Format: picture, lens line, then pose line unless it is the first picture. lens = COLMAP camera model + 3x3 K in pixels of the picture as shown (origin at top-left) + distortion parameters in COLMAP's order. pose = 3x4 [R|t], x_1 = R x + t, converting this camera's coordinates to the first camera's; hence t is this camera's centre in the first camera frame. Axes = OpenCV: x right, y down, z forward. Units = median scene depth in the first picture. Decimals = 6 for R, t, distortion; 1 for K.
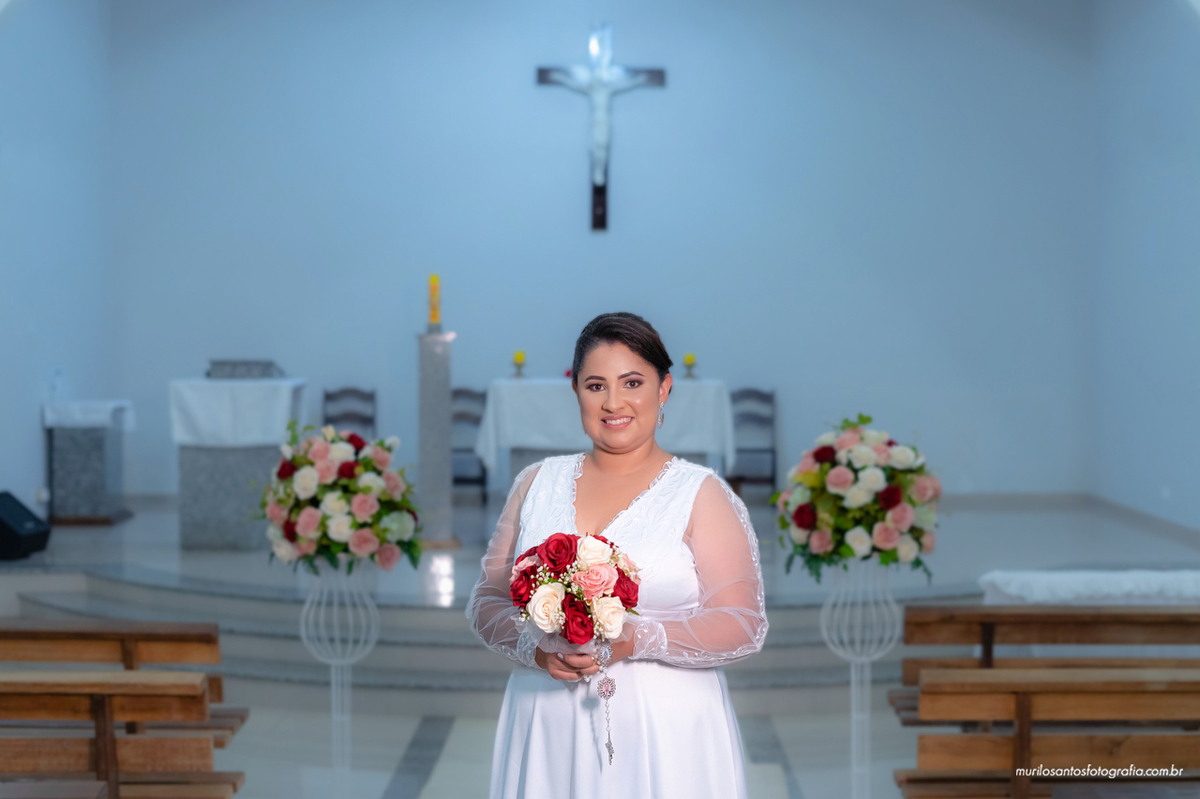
lens RADIAL K [[2195.1, 0, 599.7], [0, 2195.1, 398.5], [0, 0, 1]] dist [-0.043304, 0.000000]
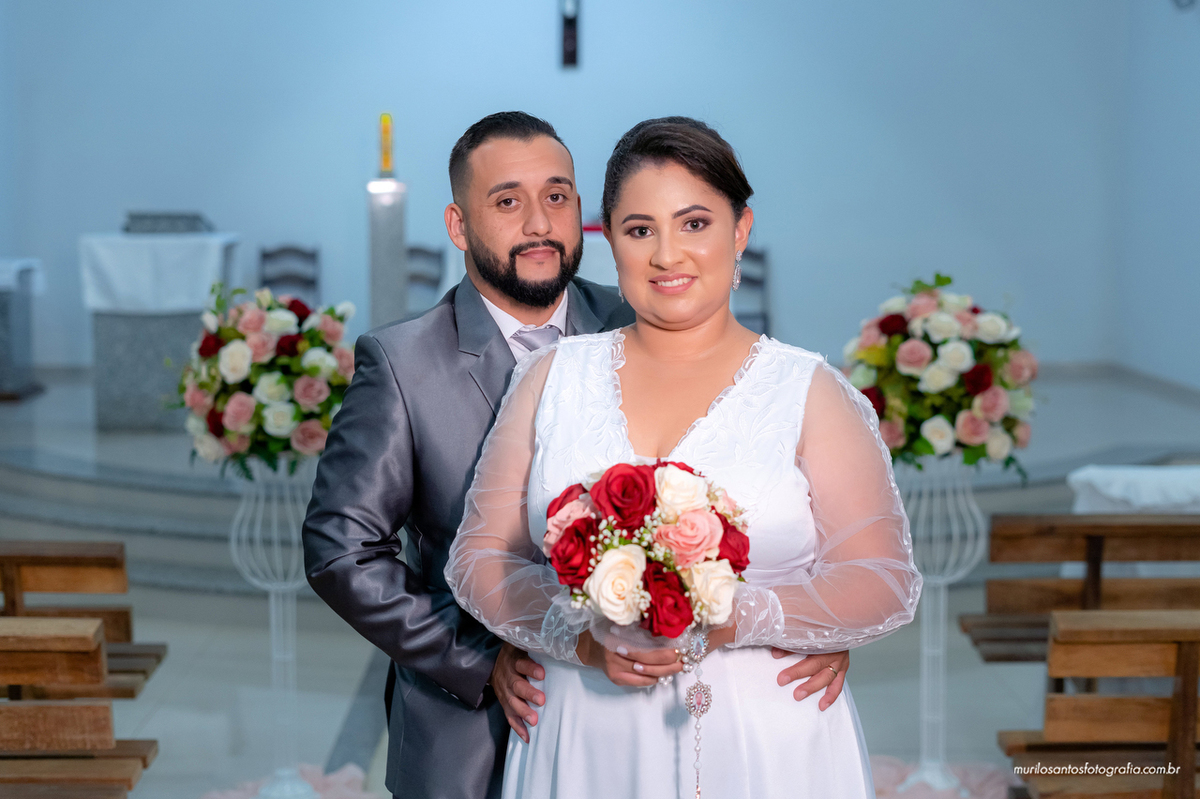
lens RADIAL K [[2195.1, 0, 601.7], [0, 2195.1, 398.5], [0, 0, 1]] dist [-0.043304, 0.000000]
pose [[0.999597, -0.001850, 0.028337, -0.025525], [0.000072, 0.998036, 0.062635, 0.002630], [-0.028397, -0.062608, 0.997634, 0.215474]]
